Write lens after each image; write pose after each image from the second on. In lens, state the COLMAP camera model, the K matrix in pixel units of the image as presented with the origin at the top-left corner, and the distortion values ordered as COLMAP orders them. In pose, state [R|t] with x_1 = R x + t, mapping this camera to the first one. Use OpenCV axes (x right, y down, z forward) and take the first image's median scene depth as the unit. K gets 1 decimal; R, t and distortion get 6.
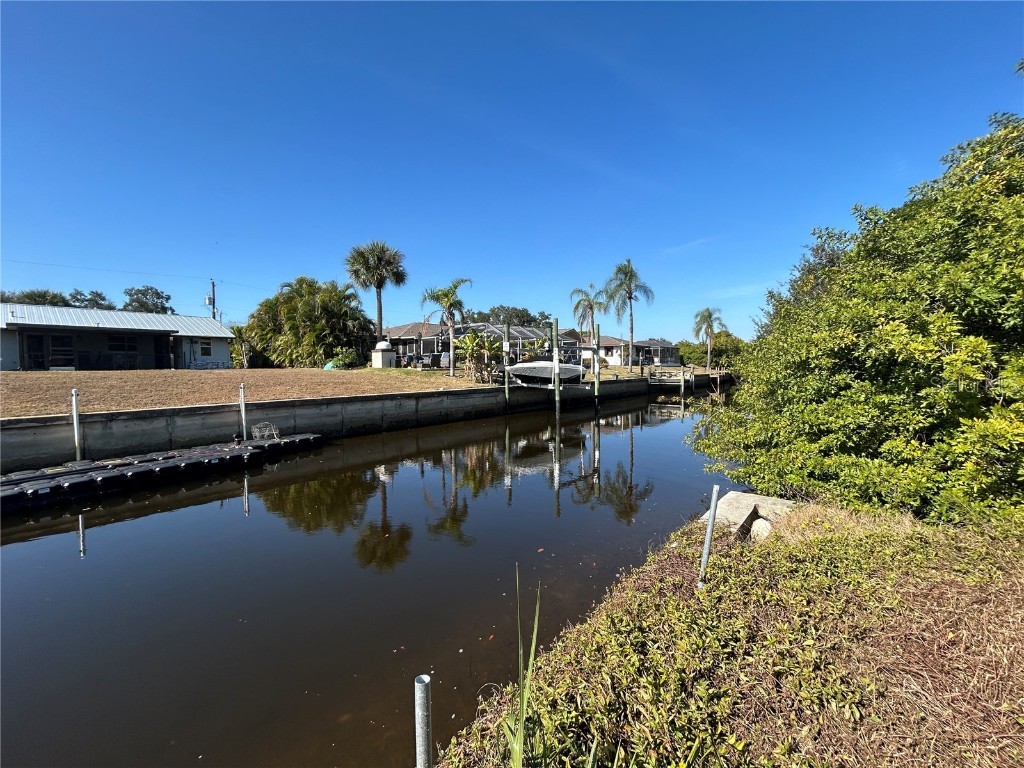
lens RADIAL K [[412.7, 0, 514.0], [0, 412.7, 383.0], [0, 0, 1]] dist [0.001941, 0.000037]
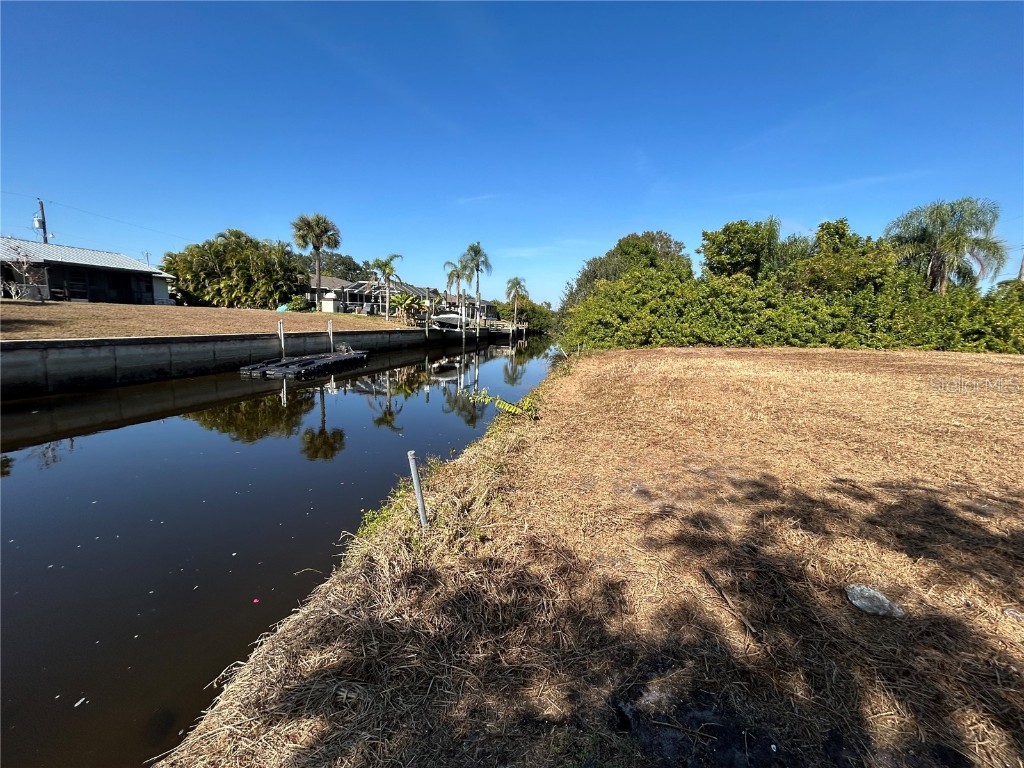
lens RADIAL K [[412.7, 0, 513.4], [0, 412.7, 382.2], [0, 0, 1]] dist [0.001941, 0.000037]
pose [[0.884865, -0.025790, 0.465134, -0.435924], [-0.028528, 0.993593, 0.109361, 0.027016], [-0.464974, -0.110039, 0.878459, -0.526000]]
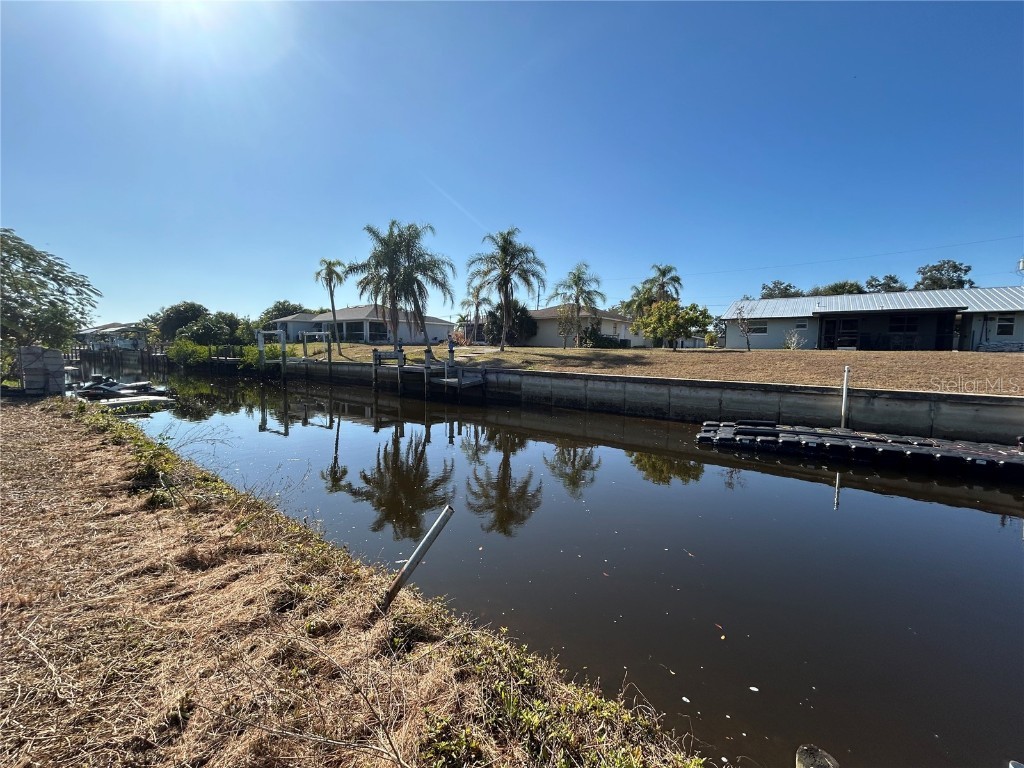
lens RADIAL K [[412.7, 0, 511.7], [0, 412.7, 380.9], [0, 0, 1]] dist [0.001941, 0.000037]
pose [[0.050615, 0.093777, -0.994306, 0.018391], [-0.052972, 0.994433, 0.091093, 0.000158], [0.997312, 0.048059, 0.055300, 0.000913]]
